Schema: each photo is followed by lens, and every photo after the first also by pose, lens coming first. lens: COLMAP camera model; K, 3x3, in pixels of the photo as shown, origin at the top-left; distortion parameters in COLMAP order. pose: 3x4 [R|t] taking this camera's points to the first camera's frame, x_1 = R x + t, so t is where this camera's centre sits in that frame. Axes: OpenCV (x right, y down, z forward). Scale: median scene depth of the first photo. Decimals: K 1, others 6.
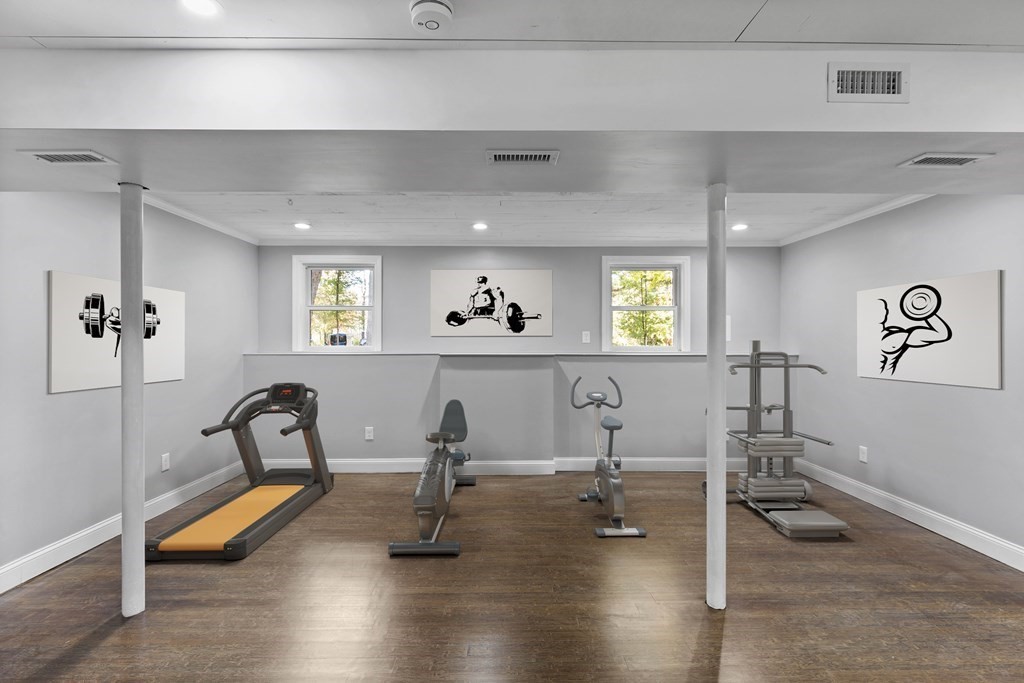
lens RADIAL K [[455.5, 0, 508.8], [0, 455.5, 338.8], [0, 0, 1]] dist [0.003319, -0.000099]
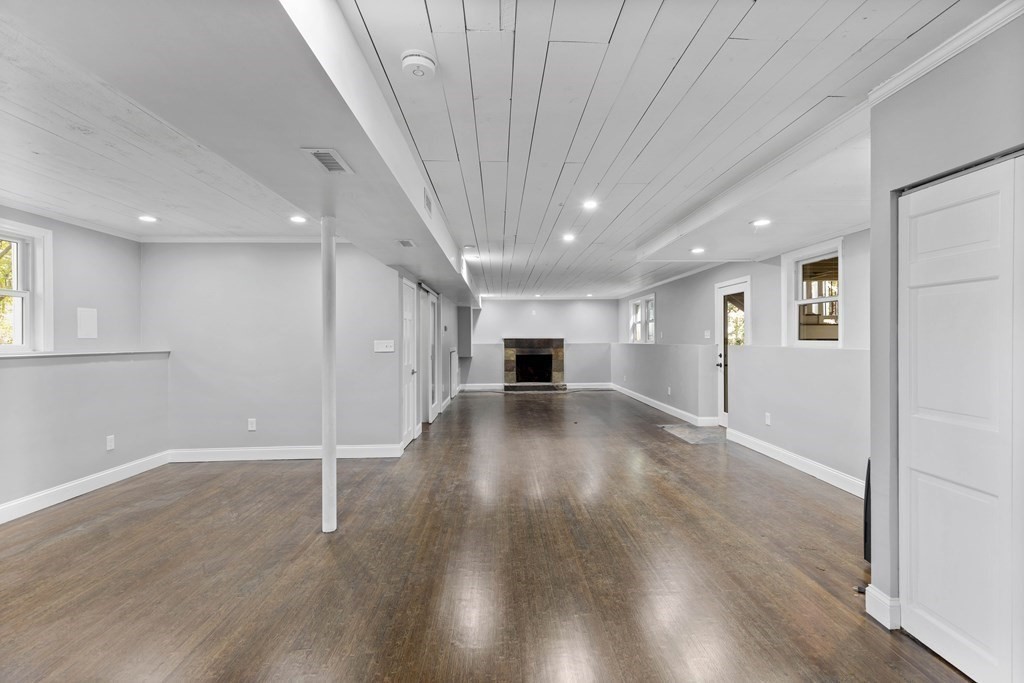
lens RADIAL K [[455.5, 0, 508.8], [0, 455.5, 338.8], [0, 0, 1]] dist [0.003319, -0.000099]
pose [[0.001870, -0.002723, 0.999995, -0.429725], [0.000135, 0.999996, 0.002722, 0.004811], [-0.999998, 0.000130, 0.001871, 0.216450]]
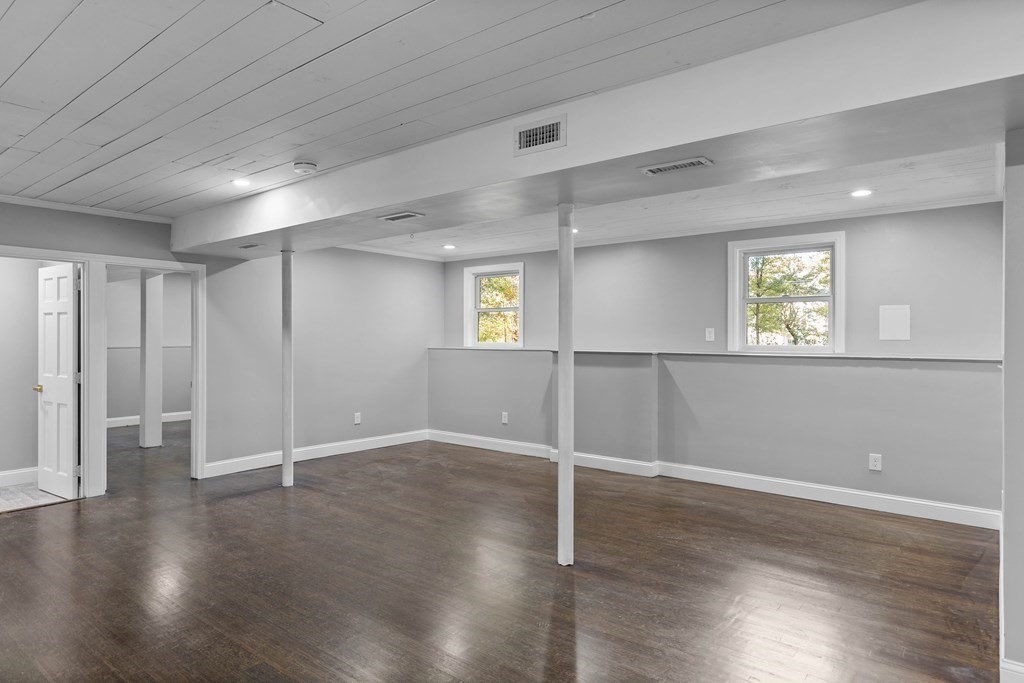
lens RADIAL K [[532.3, 0, 512.0], [0, 532.3, 341.5], [0, 0, 1]] dist [-0.017742, -0.000329]
pose [[0.806144, 0.005749, -0.591691, 0.509702], [-0.000108, 0.999954, 0.009569, -0.000003], [0.591719, -0.007650, 0.806108, -0.078110]]
